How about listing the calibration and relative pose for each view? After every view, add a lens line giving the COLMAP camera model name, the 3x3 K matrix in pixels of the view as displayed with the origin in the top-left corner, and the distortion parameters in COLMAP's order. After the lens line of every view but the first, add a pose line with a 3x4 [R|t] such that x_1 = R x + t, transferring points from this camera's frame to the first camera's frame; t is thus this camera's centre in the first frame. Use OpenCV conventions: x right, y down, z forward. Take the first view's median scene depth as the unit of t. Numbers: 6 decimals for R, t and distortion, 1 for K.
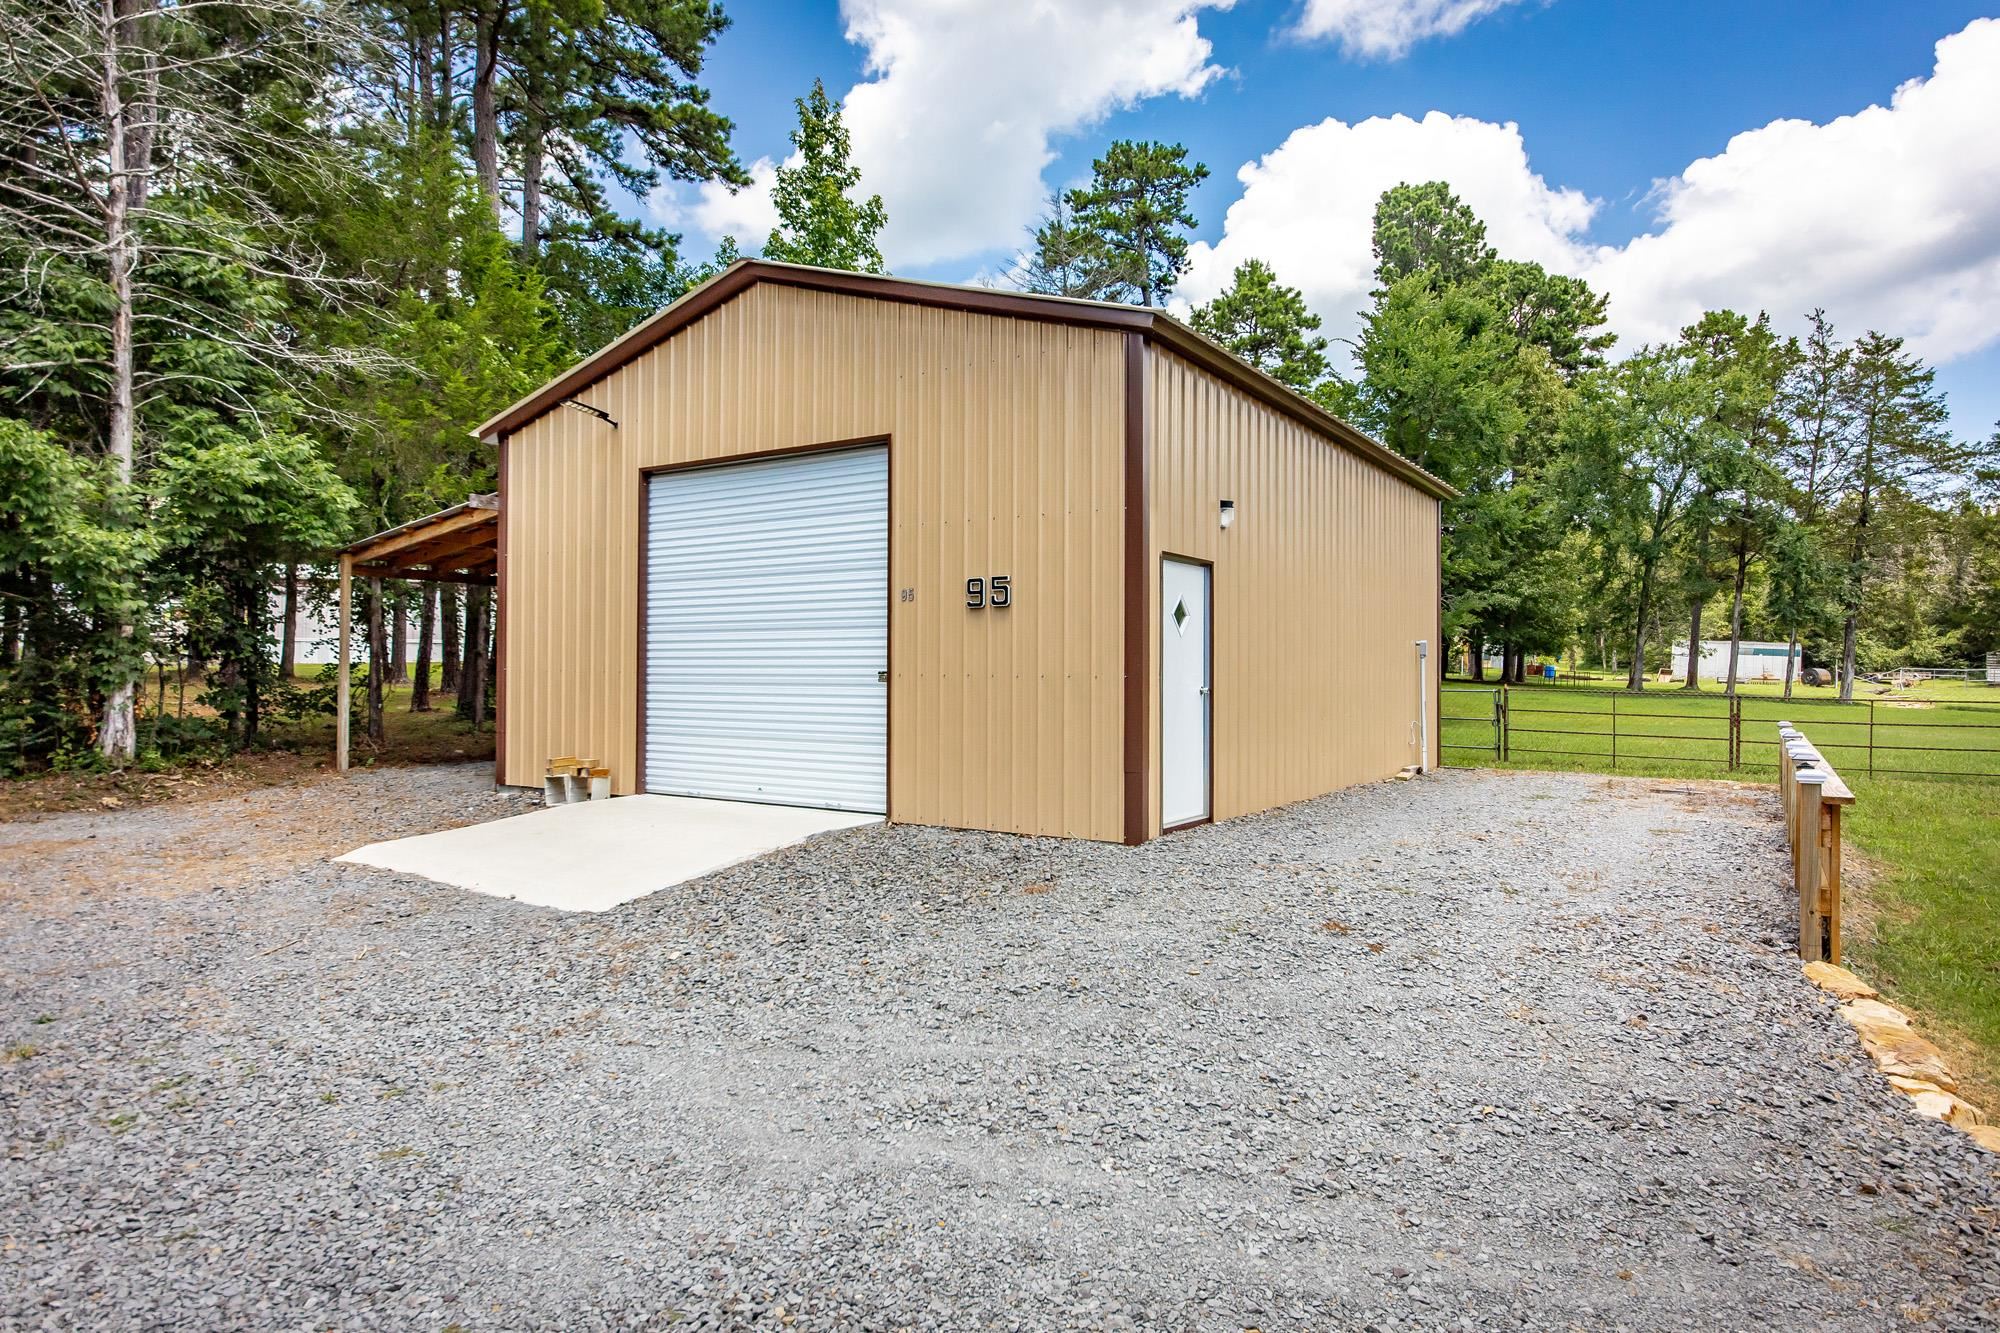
lens RADIAL K [[1173.0, 0, 999.6], [0, 1173.0, 665.9], [0, 0, 1]] dist [0.004167, 0.001034]
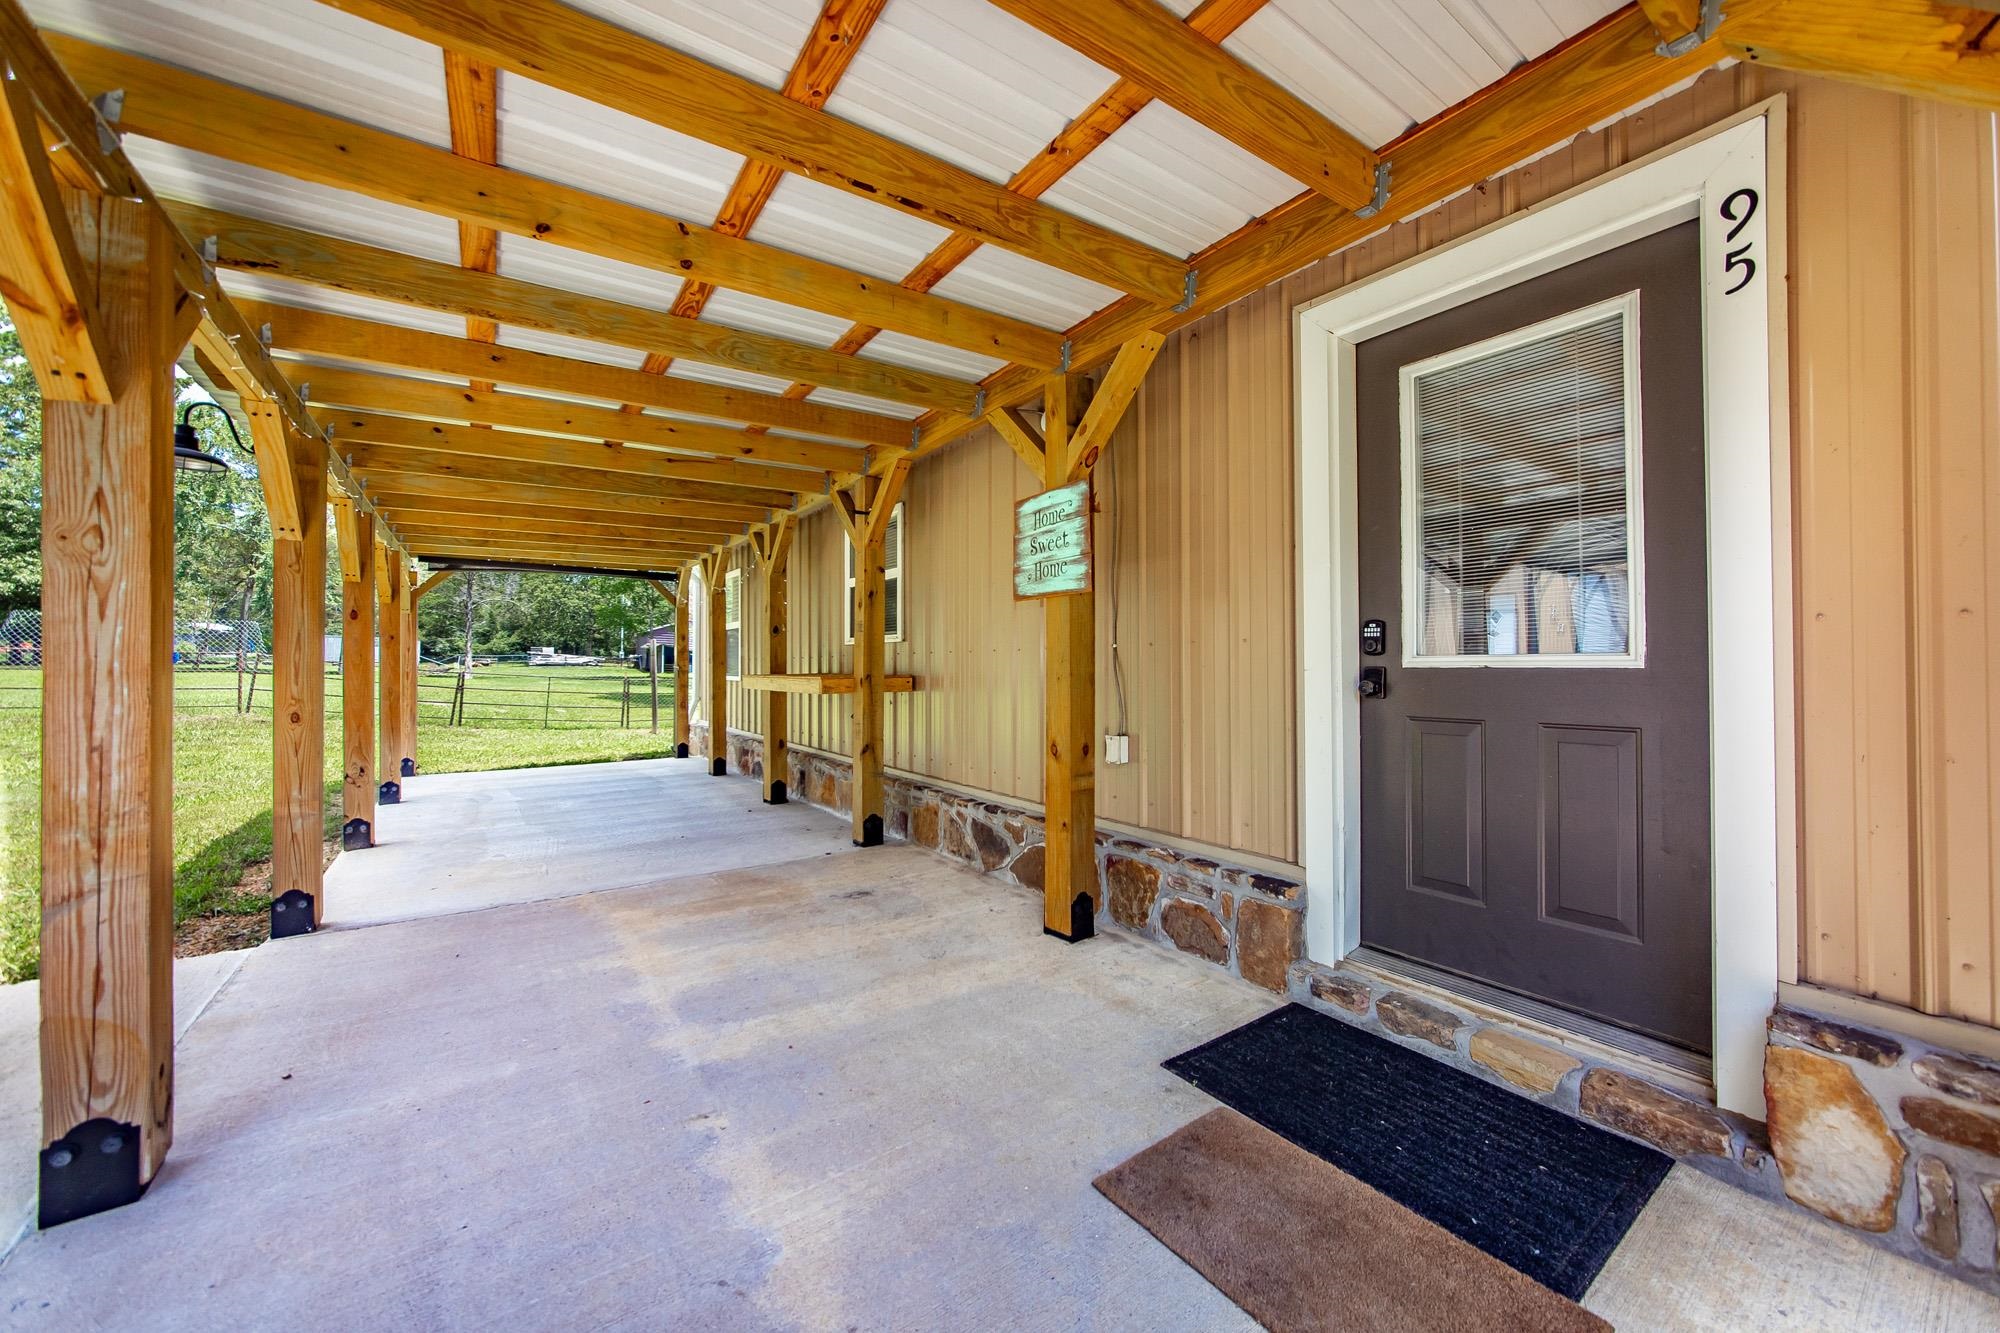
lens RADIAL K [[730.4, 0, 986.1], [0, 730.4, 660.6], [0, 0, 1]] dist [-0.009952, 0.002681]
pose [[0.380878, -0.001292, 0.924624, 0.718361], [-0.000751, 0.999998, 0.001707, 0.050884], [-0.924625, -0.001344, 0.380877, -0.343573]]
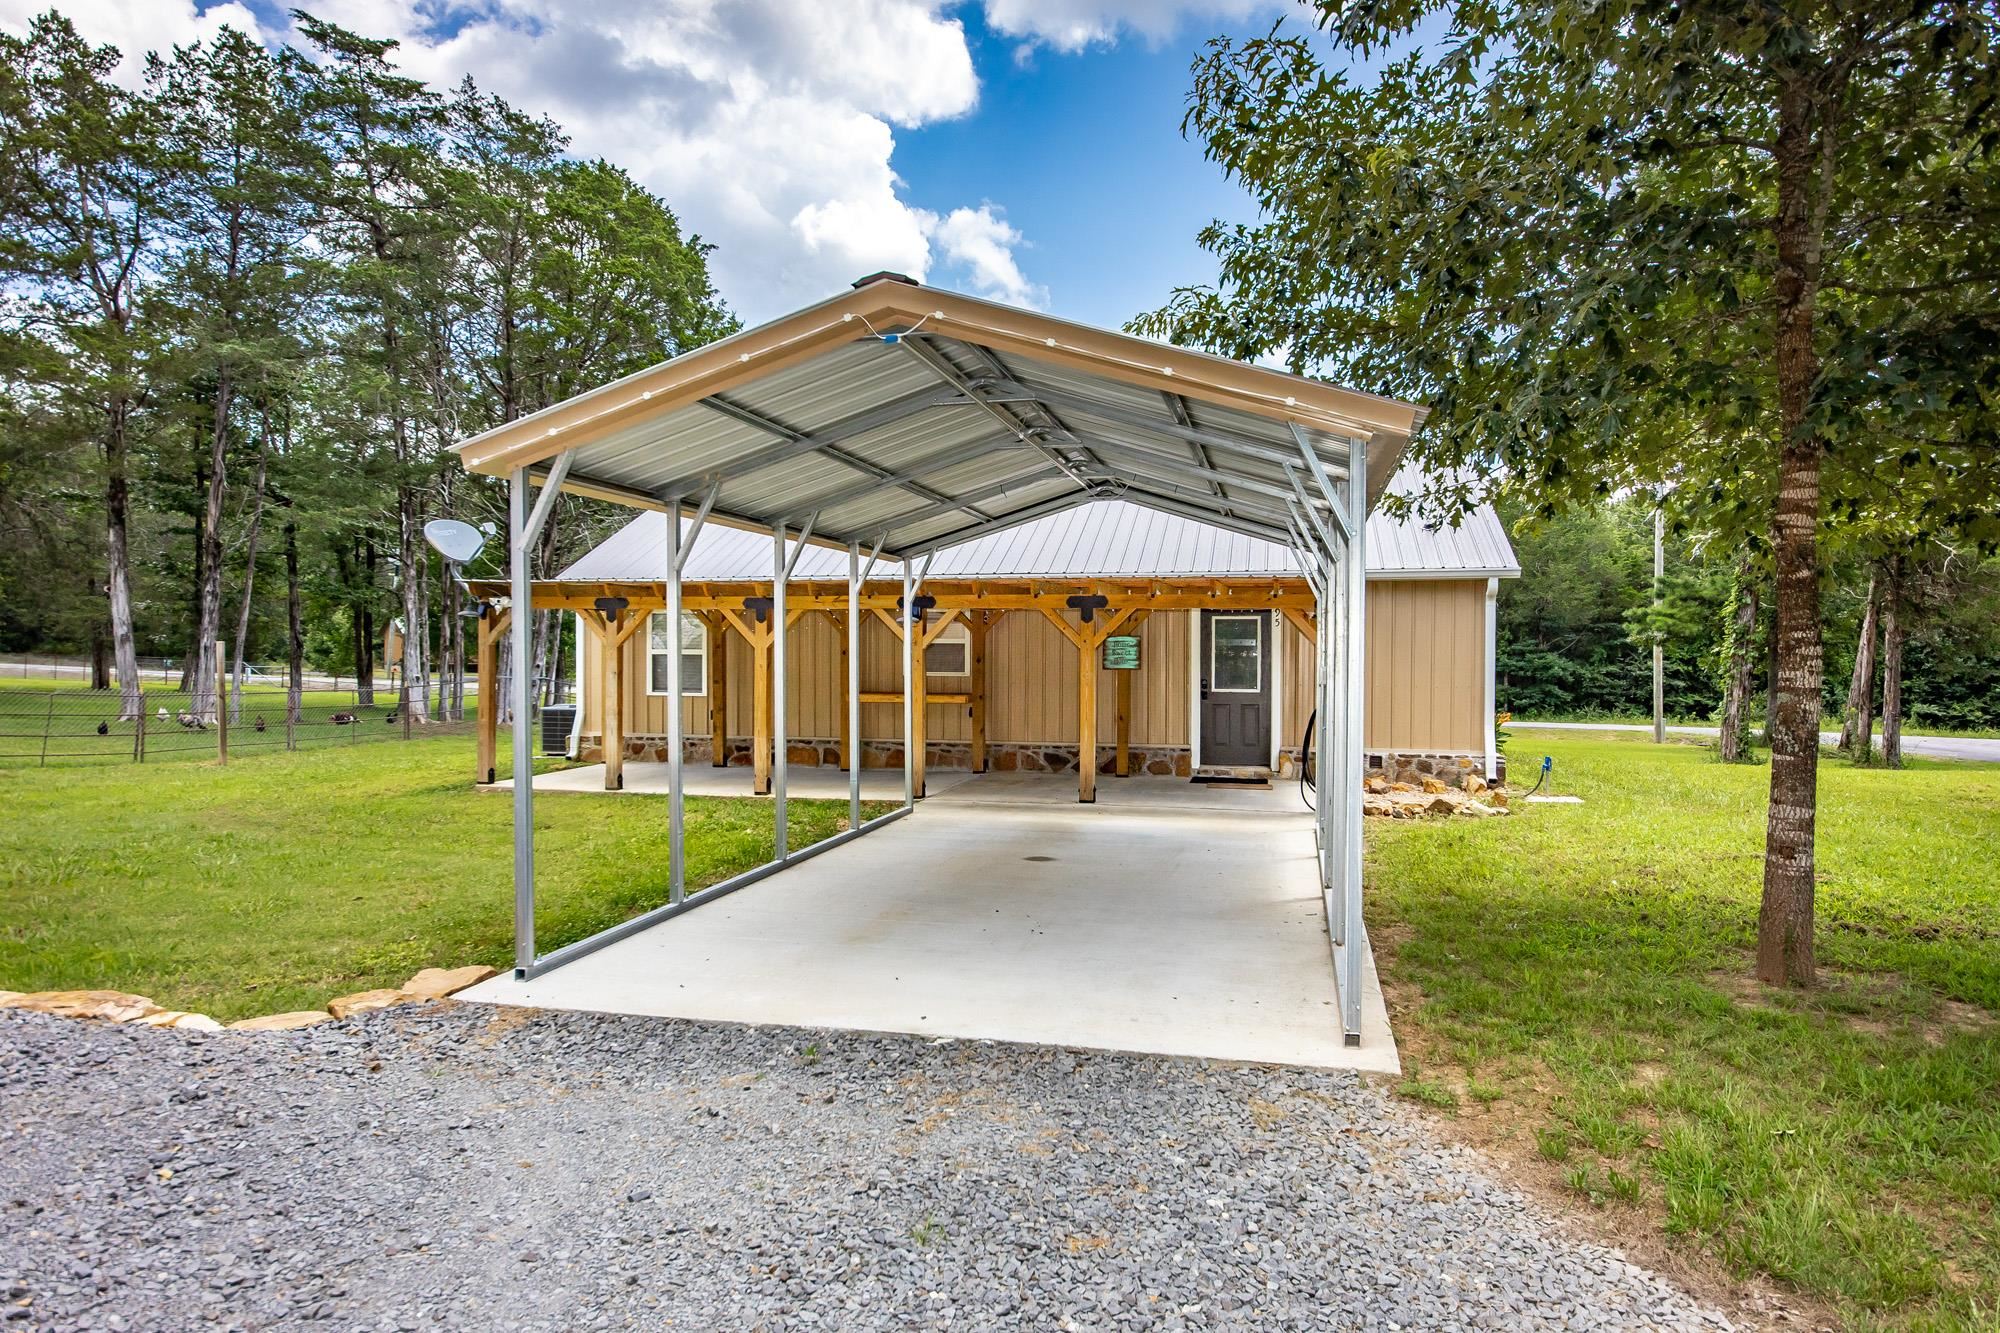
lens RADIAL K [[1173.0, 0, 997.3], [0, 1173.0, 662.3], [0, 0, 1]] dist [0.004167, 0.001034]
pose [[-0.339088, -0.015536, 0.940626, -0.197754], [-0.014187, 0.999834, 0.011399, 0.008718], [-0.940648, -0.009480, -0.339252, 0.294676]]
